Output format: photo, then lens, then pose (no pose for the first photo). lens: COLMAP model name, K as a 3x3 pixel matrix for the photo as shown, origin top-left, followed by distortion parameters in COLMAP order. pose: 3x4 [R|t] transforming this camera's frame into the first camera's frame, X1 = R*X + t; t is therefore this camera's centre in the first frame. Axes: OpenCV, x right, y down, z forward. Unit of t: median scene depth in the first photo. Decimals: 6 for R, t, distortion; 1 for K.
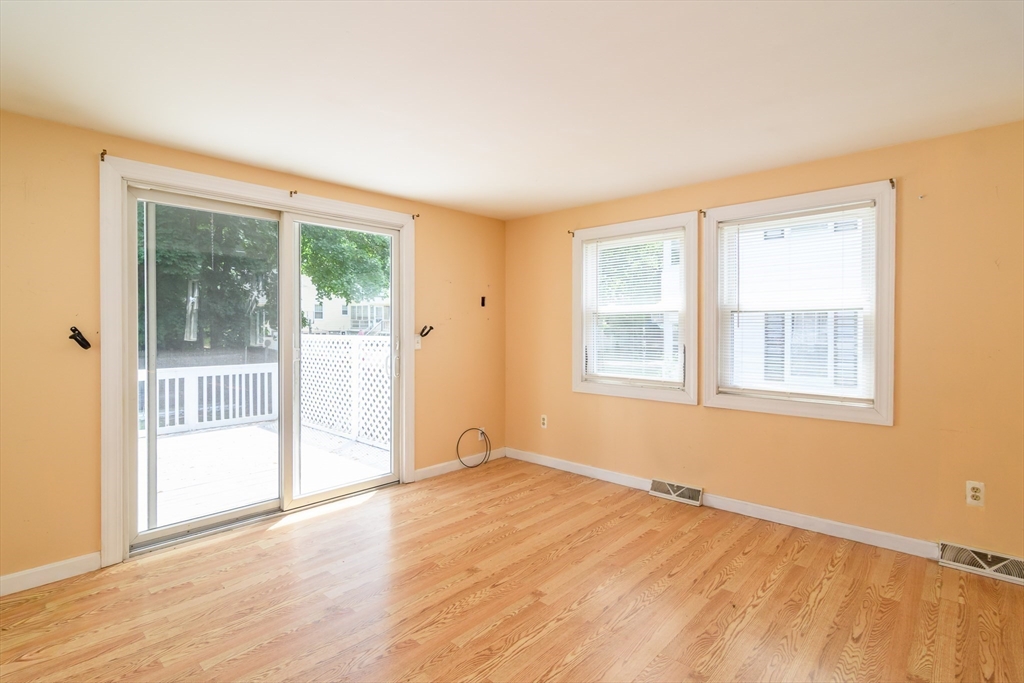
lens RADIAL K [[514.6, 0, 513.0], [0, 514.6, 327.3], [0, 0, 1]] dist [0.008994, 0.000594]
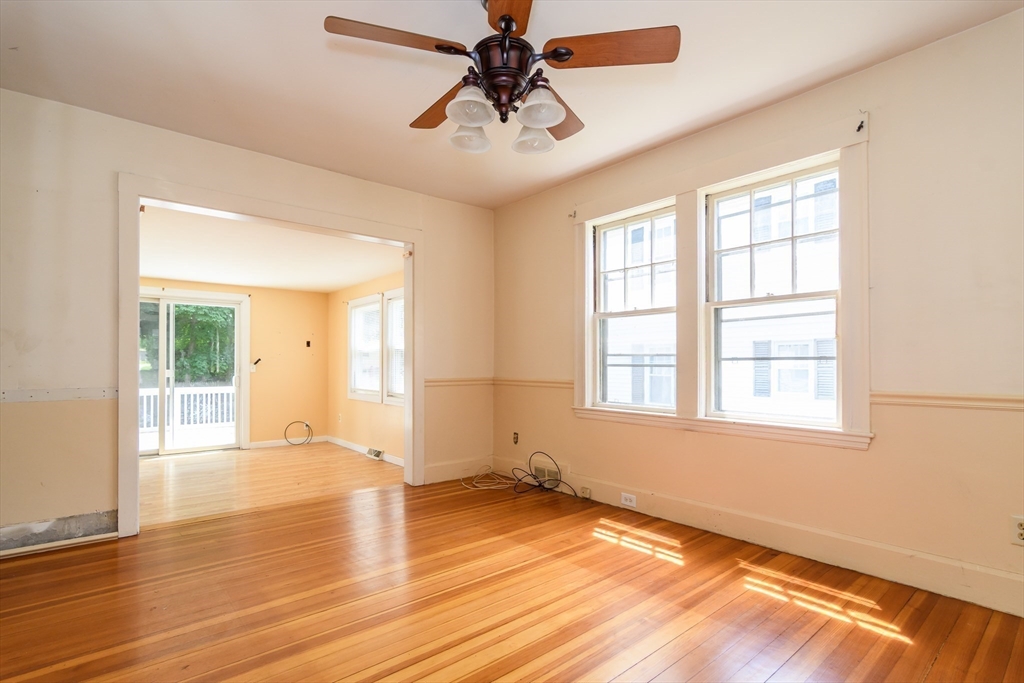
lens RADIAL K [[504.5, 0, 513.0], [0, 504.5, 362.6], [0, 0, 1]] dist [-0.001483, -0.000256]
pose [[0.993156, 0.000060, -0.116794, 0.868573], [-0.000534, 0.999992, -0.004026, 0.016804], [0.116793, 0.004061, 0.993148, -0.564719]]
